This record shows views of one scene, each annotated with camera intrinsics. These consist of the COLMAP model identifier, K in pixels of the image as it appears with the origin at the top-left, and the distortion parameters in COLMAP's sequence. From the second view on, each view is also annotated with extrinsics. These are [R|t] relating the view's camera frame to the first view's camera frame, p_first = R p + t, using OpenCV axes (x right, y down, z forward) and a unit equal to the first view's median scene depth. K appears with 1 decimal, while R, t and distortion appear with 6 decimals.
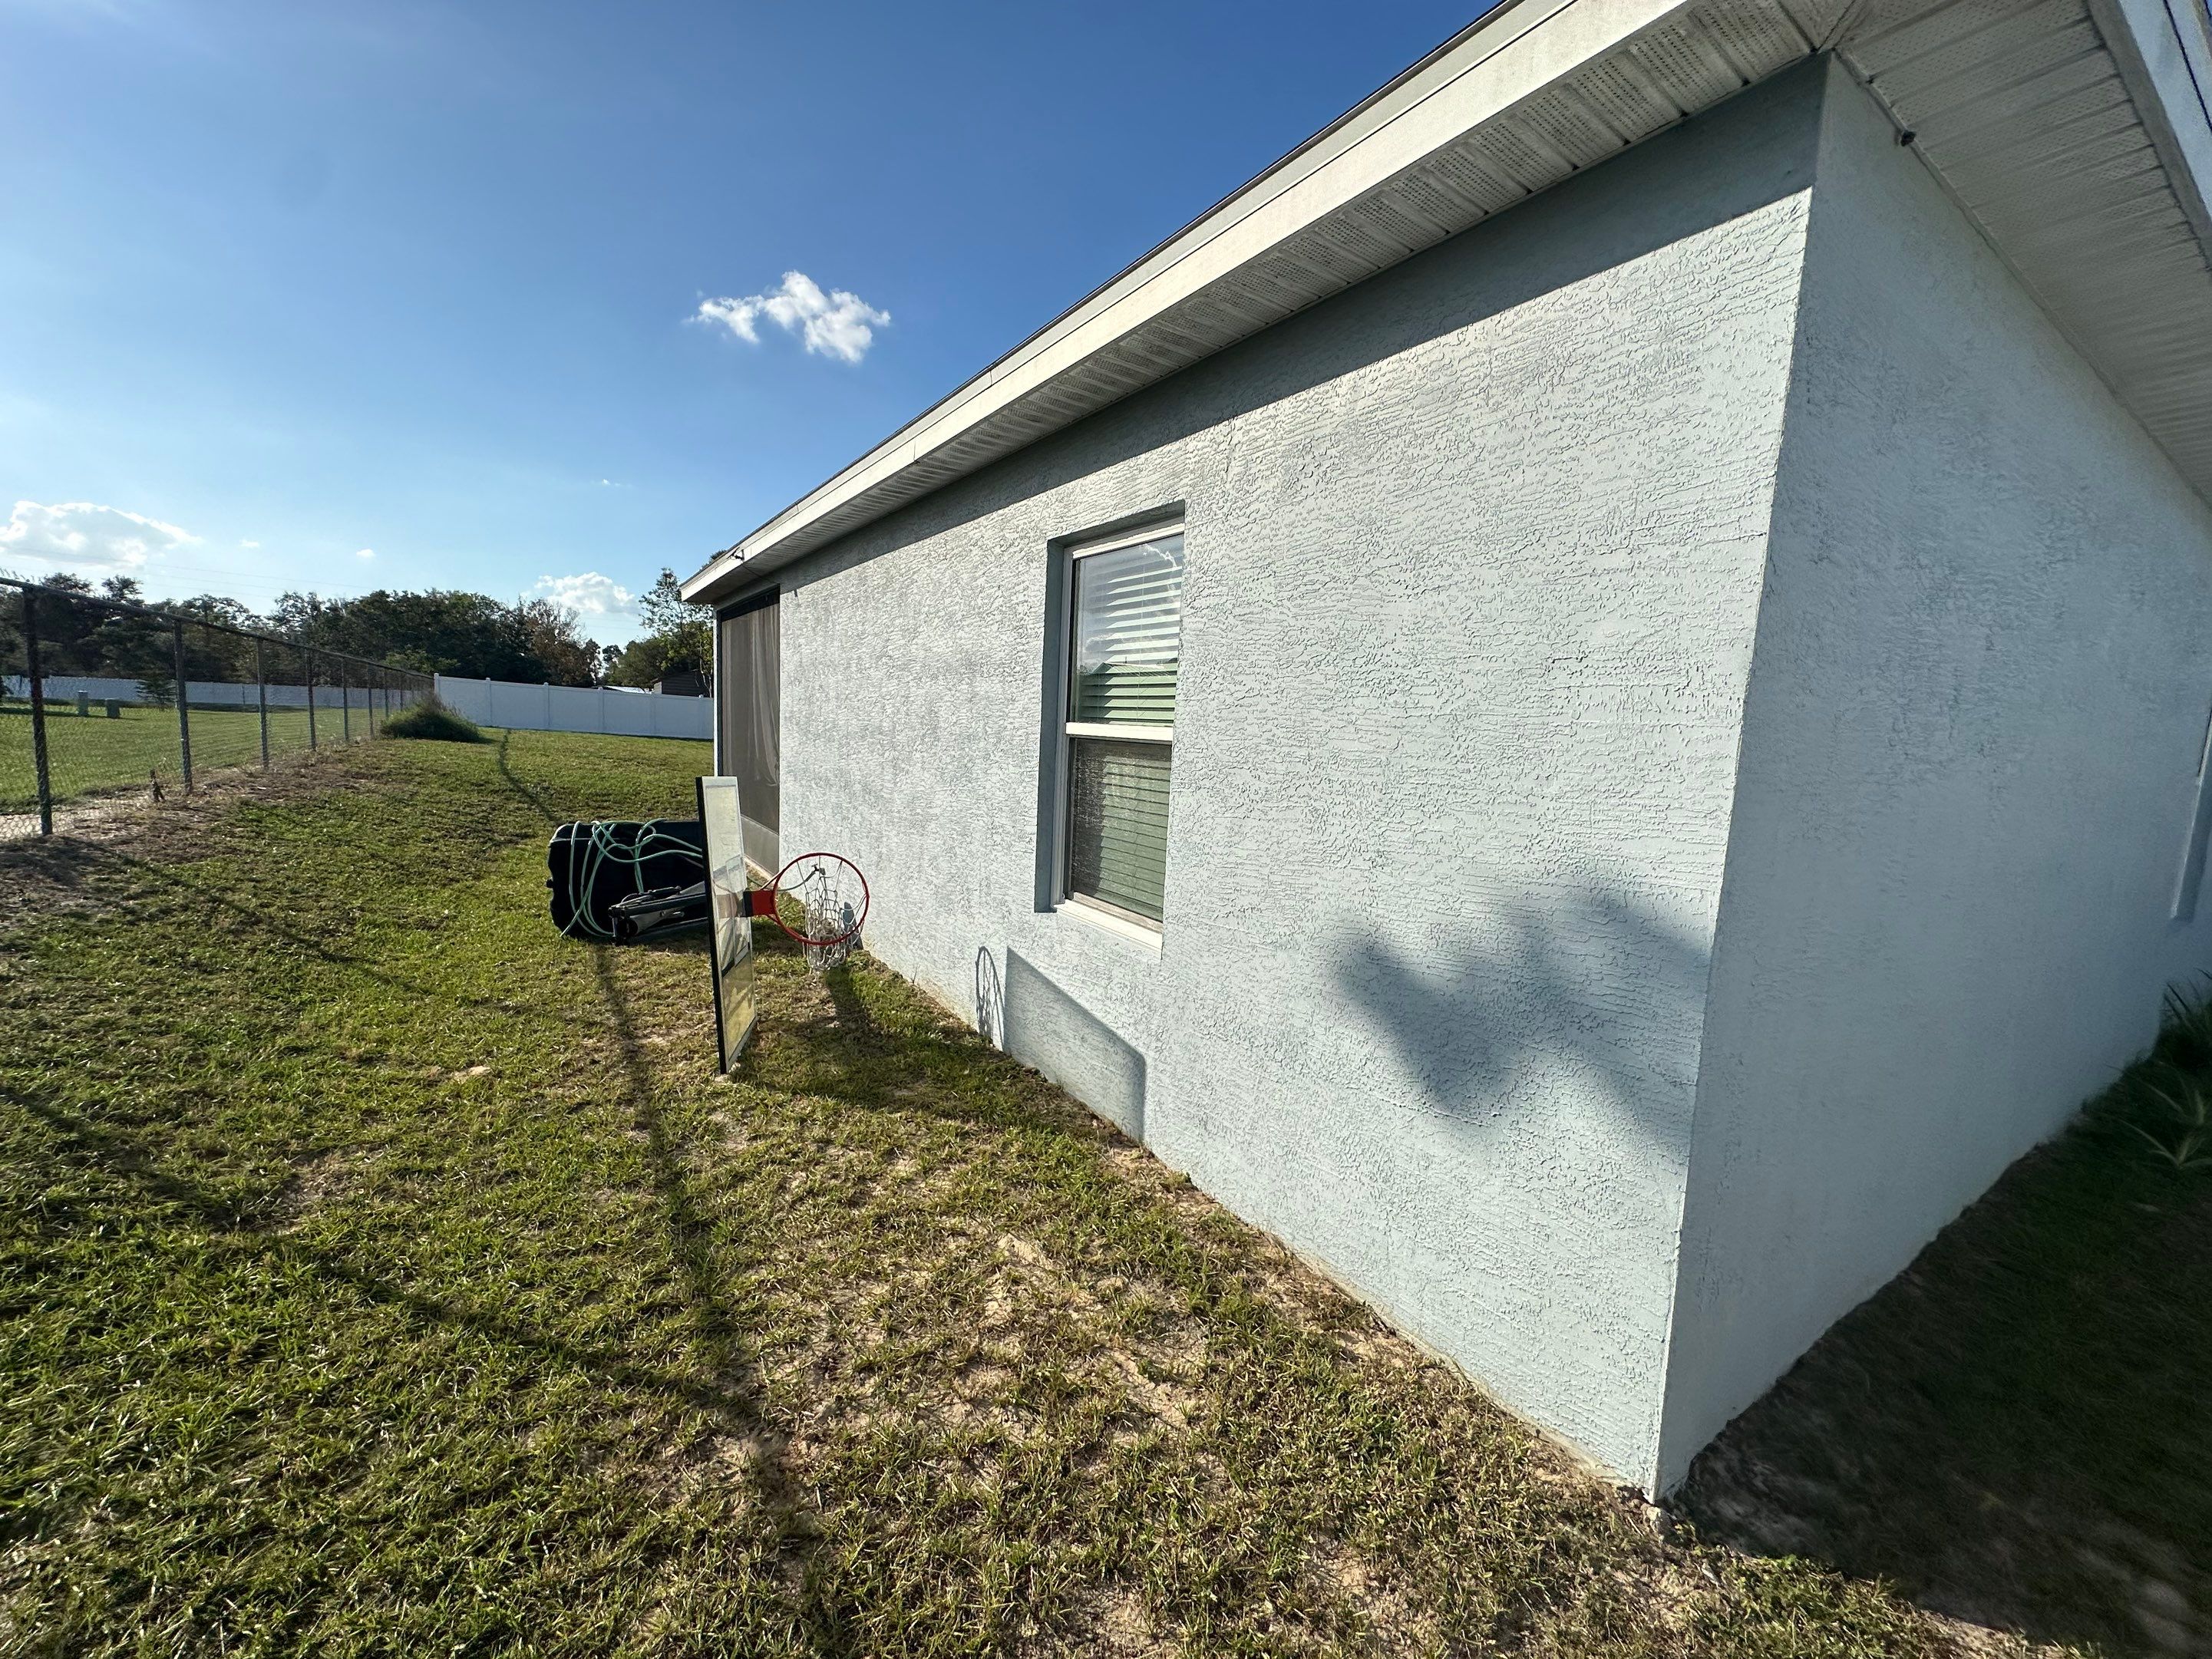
lens RADIAL K [[872.6, 0, 1104.7], [0, 872.6, 818.2], [0, 0, 1]] dist [0.000615, 0.000150]
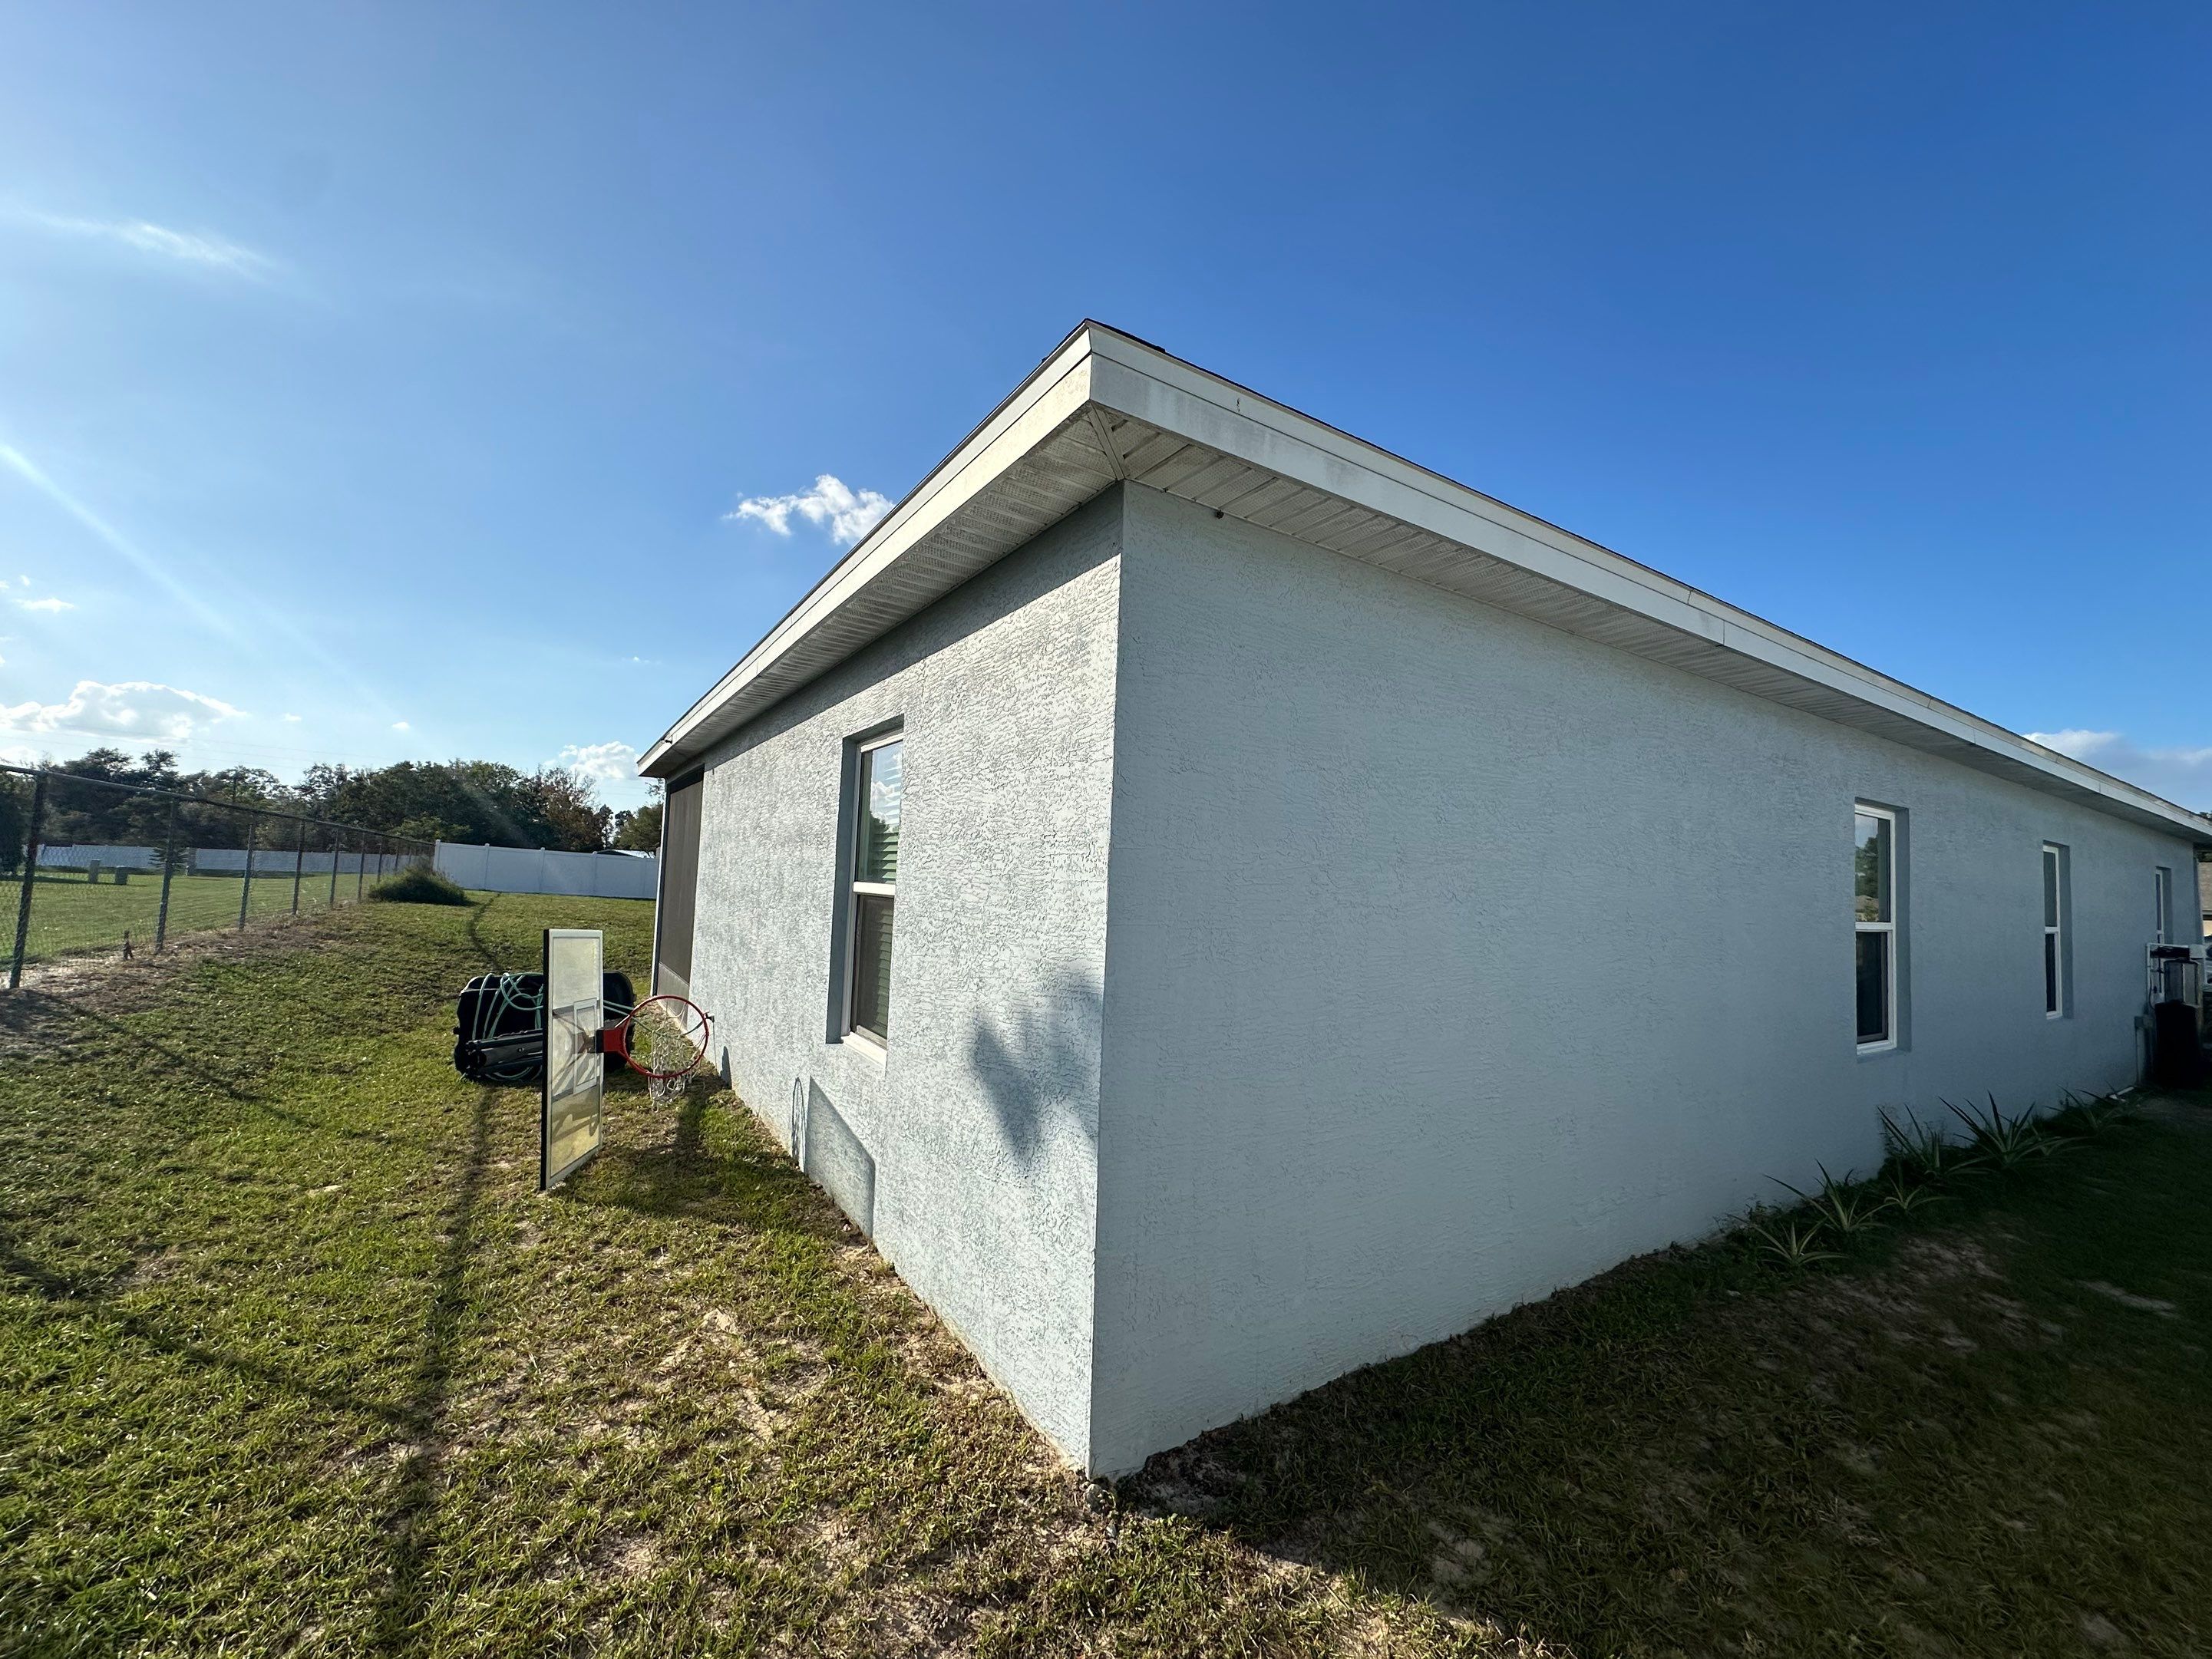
lens RADIAL K [[878.1, 0, 1121.0], [0, 878.1, 823.1], [0, 0, 1]] dist [0.000139, -0.000098]
pose [[0.999970, -0.007291, -0.002480, 0.248216], [0.006743, 0.984474, -0.175401, 0.019922], [0.003720, 0.175379, 0.984494, -0.163860]]
